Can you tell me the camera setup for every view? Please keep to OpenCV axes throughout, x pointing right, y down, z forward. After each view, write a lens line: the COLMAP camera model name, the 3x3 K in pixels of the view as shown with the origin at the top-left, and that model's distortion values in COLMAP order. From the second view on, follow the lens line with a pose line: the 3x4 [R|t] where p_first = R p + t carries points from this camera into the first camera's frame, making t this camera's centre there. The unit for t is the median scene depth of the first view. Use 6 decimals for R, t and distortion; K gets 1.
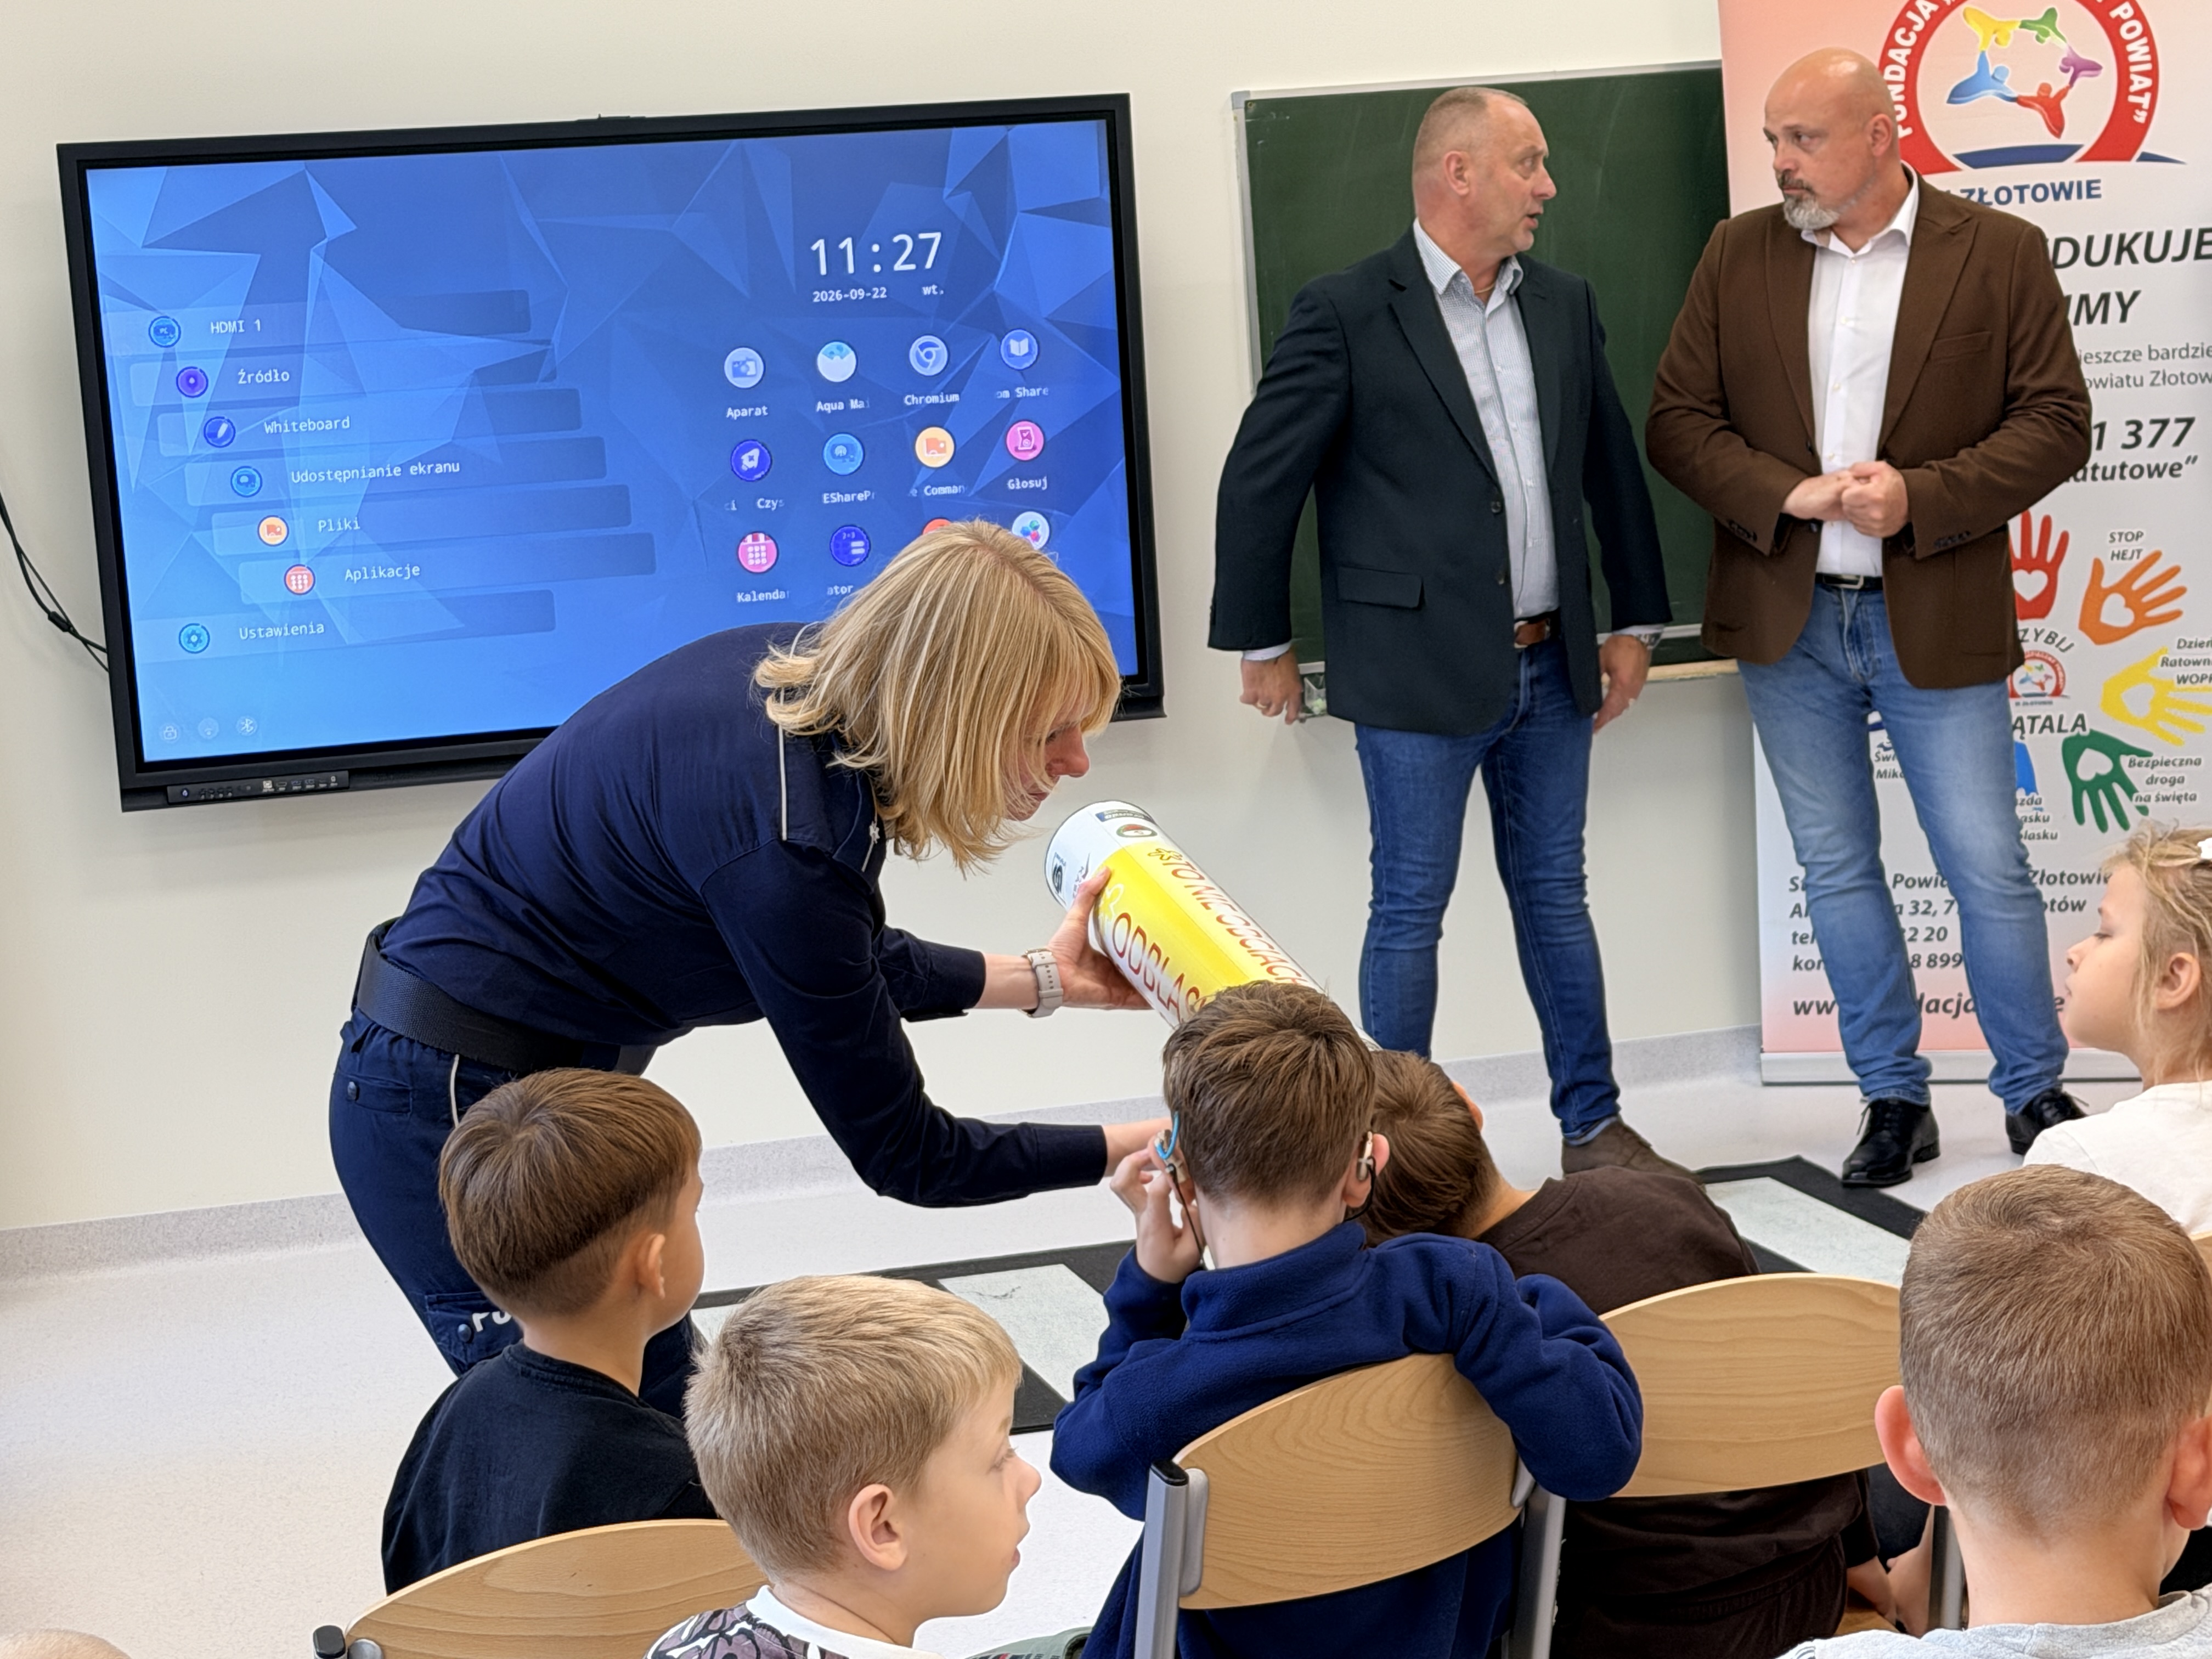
lens RADIAL K [[4321.2, 0, 1105.0], [0, 4321.2, 847.0], [0, 0, 1]] dist [0.118028, 0.000000]
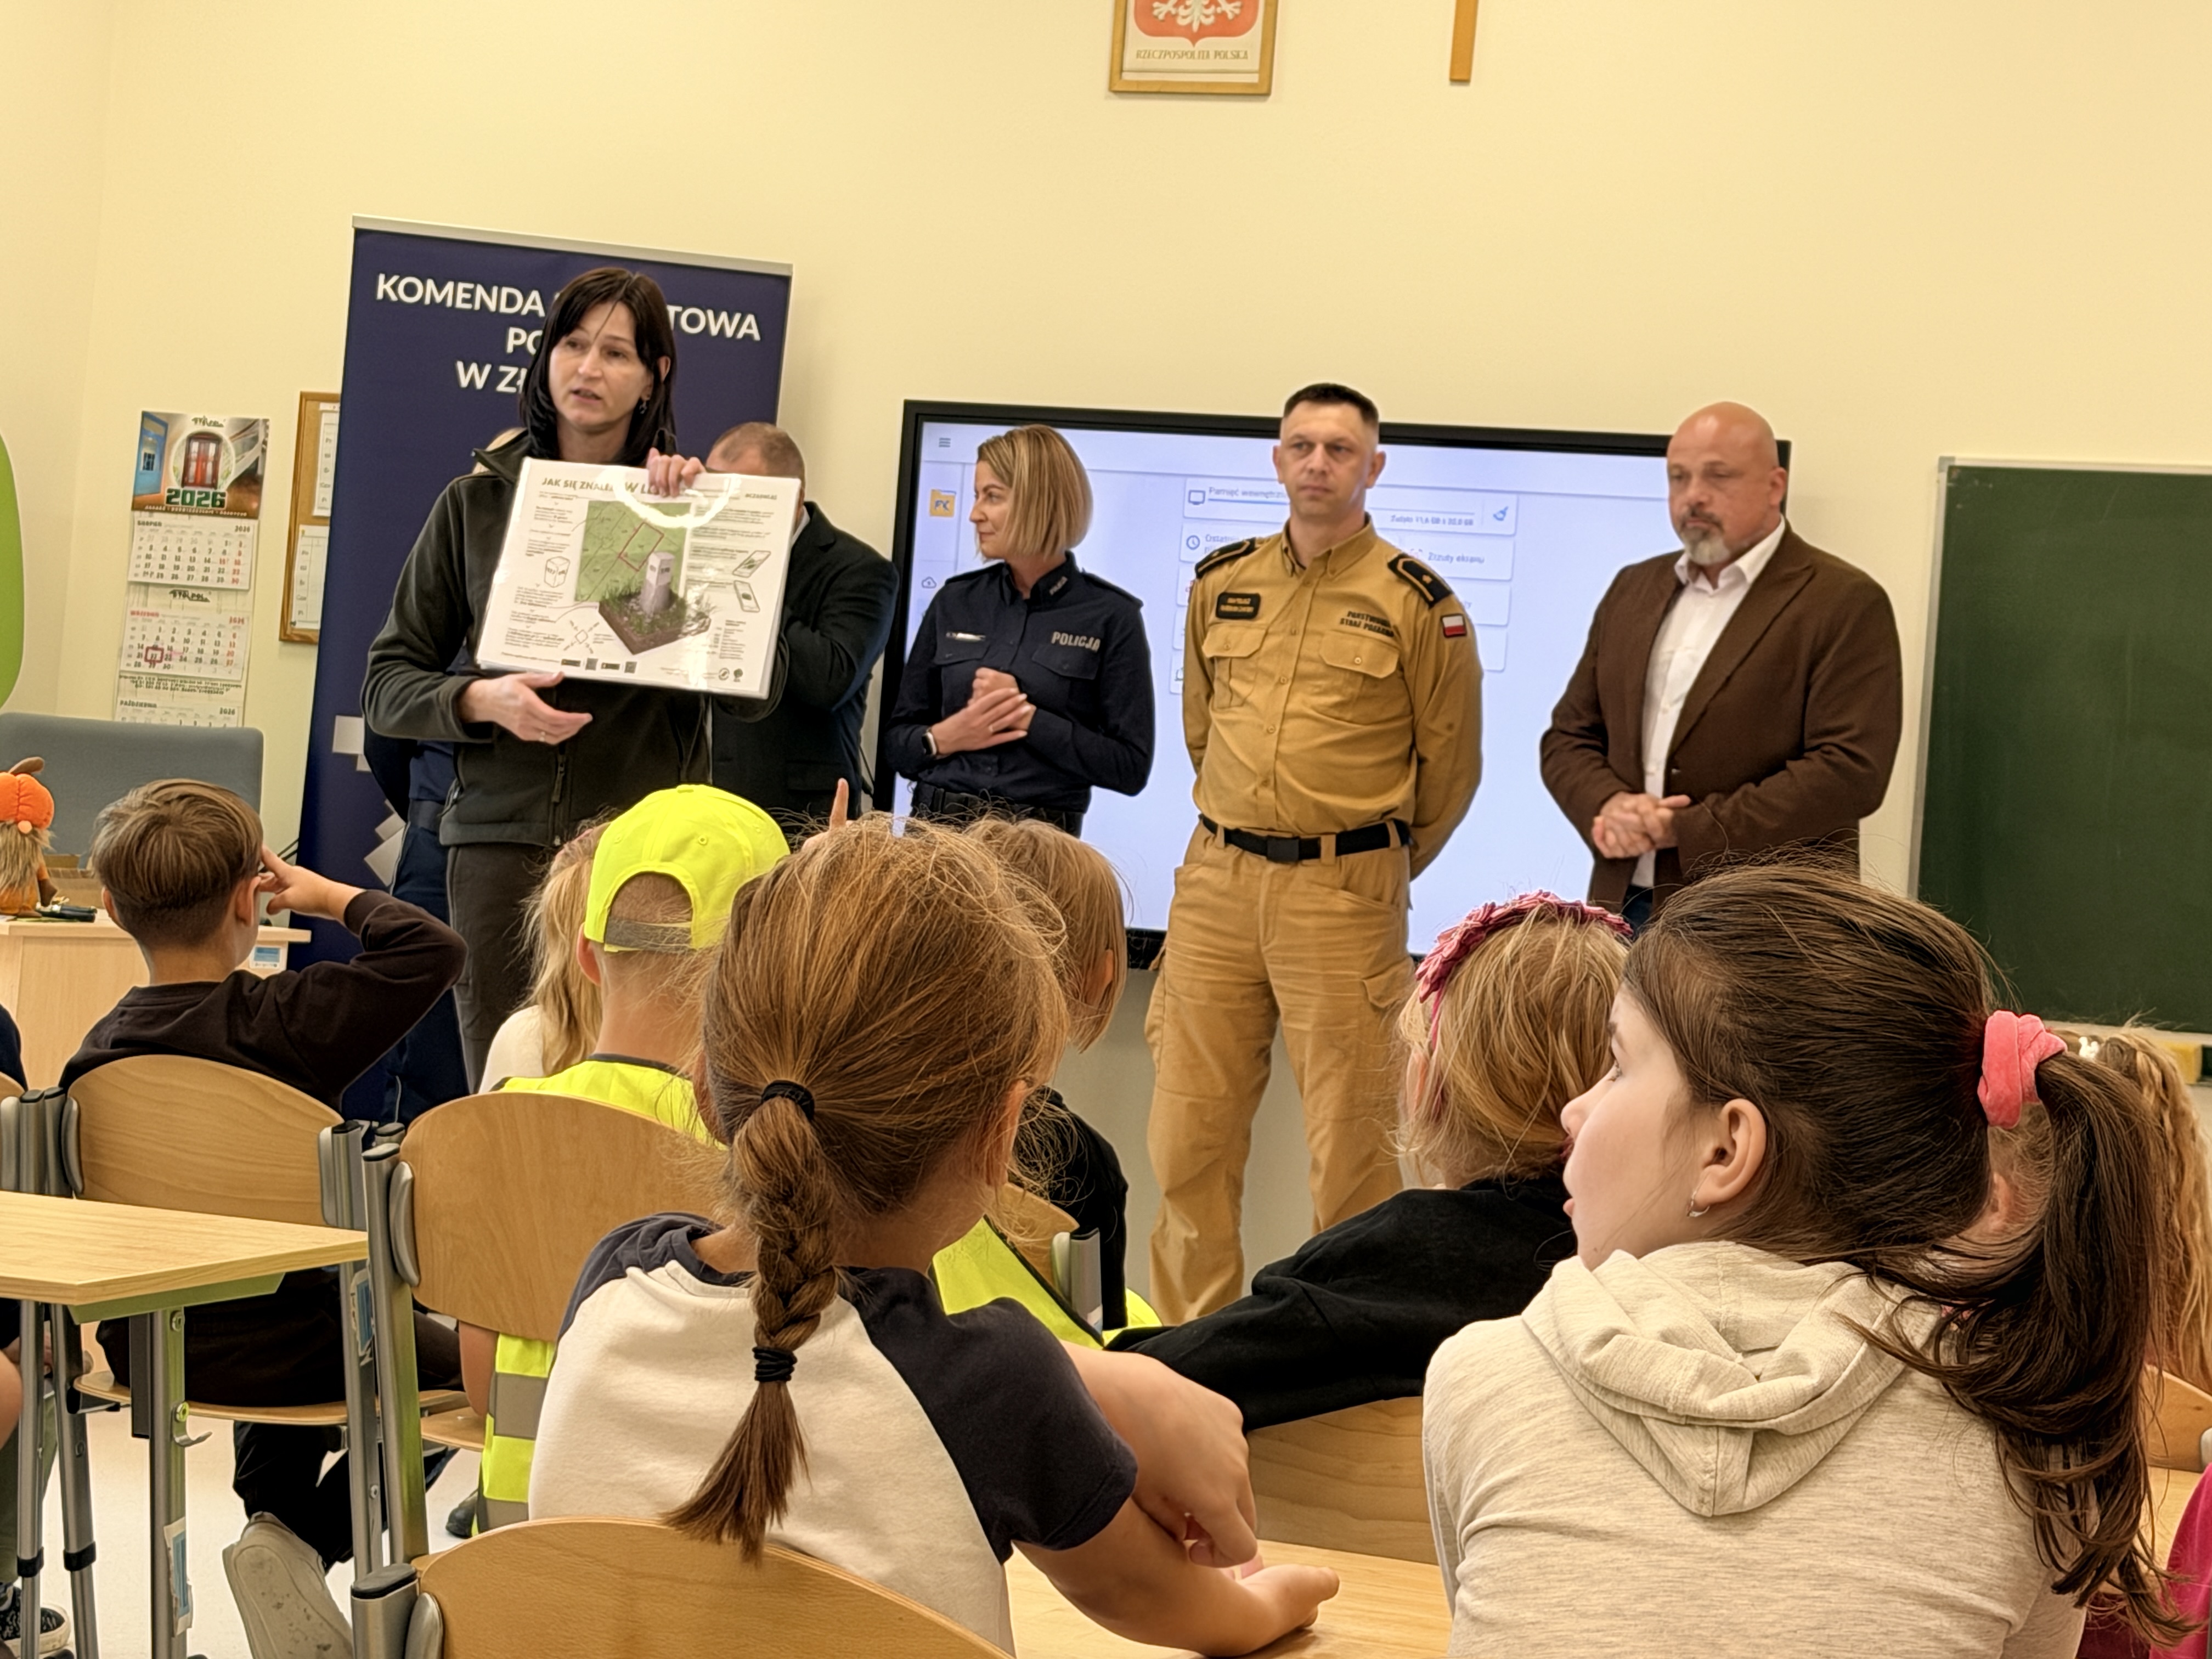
lens RADIAL K [[4597.8, 0, 1105.3], [0, 4597.8, 806.7], [0, 0, 1]] dist [0.156752, 0.000000]
pose [[0.784624, 0.125093, -0.607220, 0.563194], [-0.211993, 0.974528, -0.073166, 0.032234], [0.582601, 0.186134, 0.791158, 0.018683]]
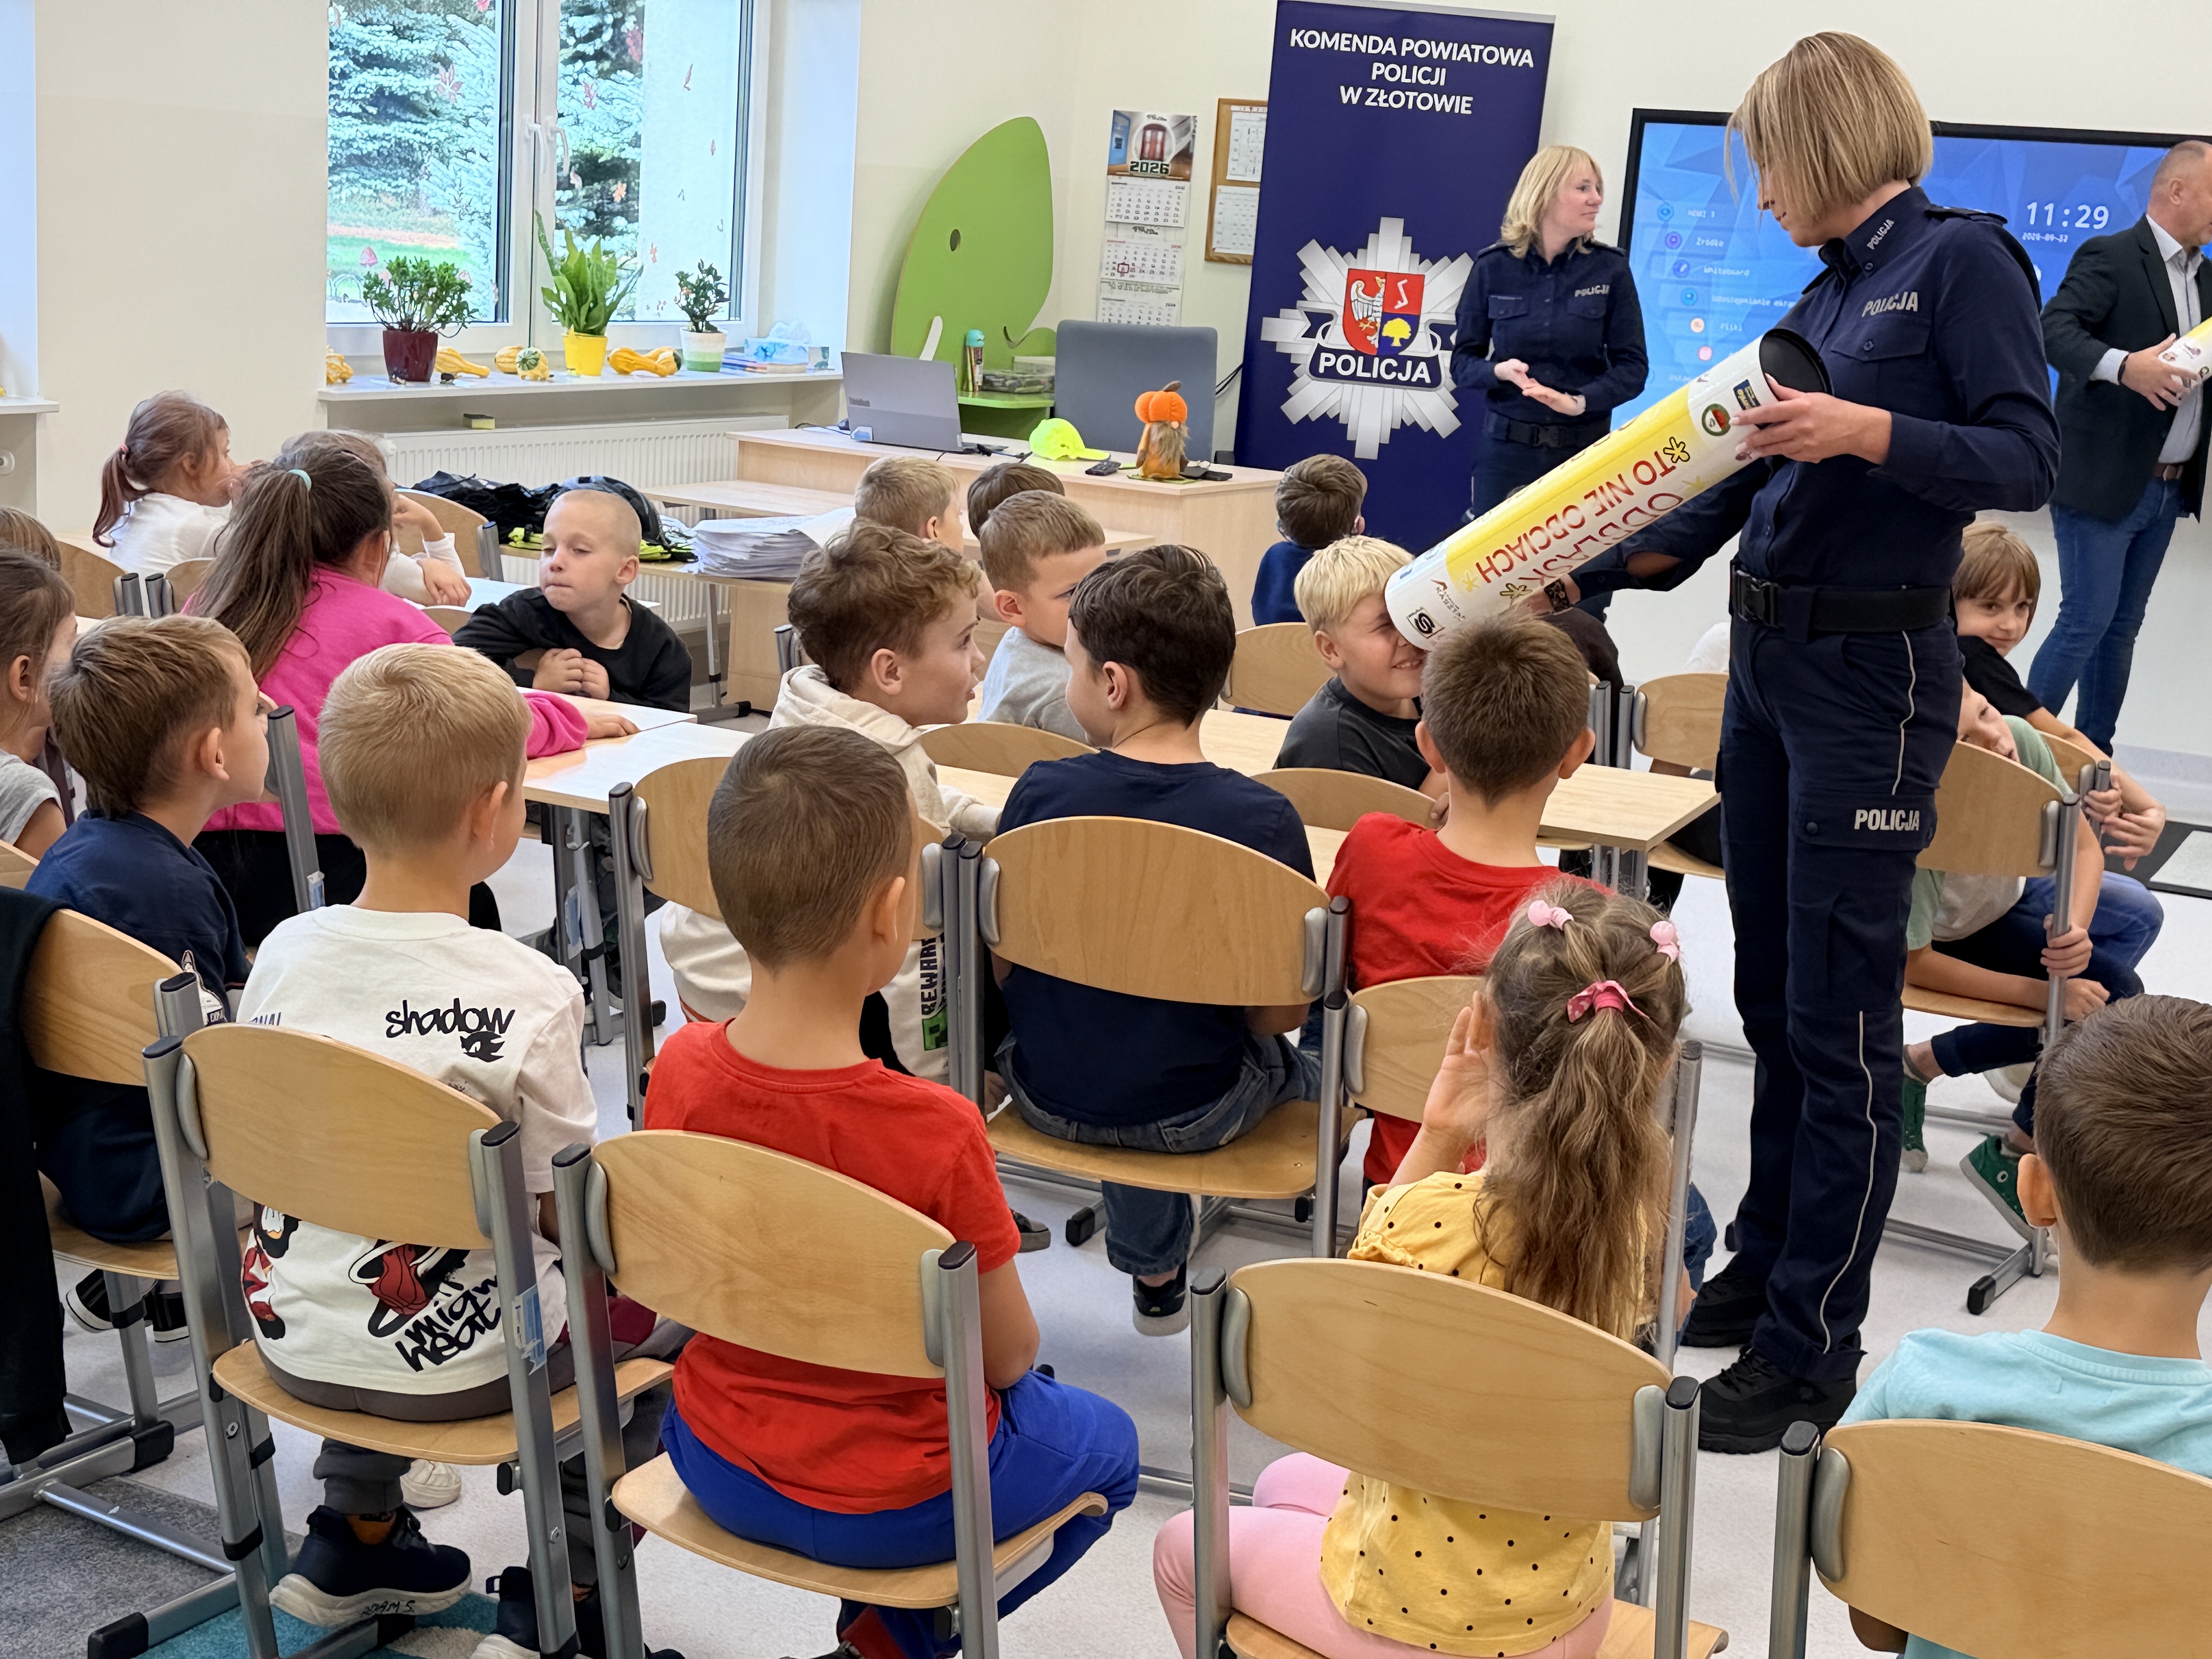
lens RADIAL K [[3029.5, 0, 1100.6], [0, 3029.5, 859.5], [0, 0, 1]] dist [0.122251, 0.000000]
pose [[0.735345, 0.255488, -0.627689, 0.482244], [-0.208131, 0.966592, 0.149604, 0.006608], [0.644941, 0.020631, 0.763954, -0.169620]]
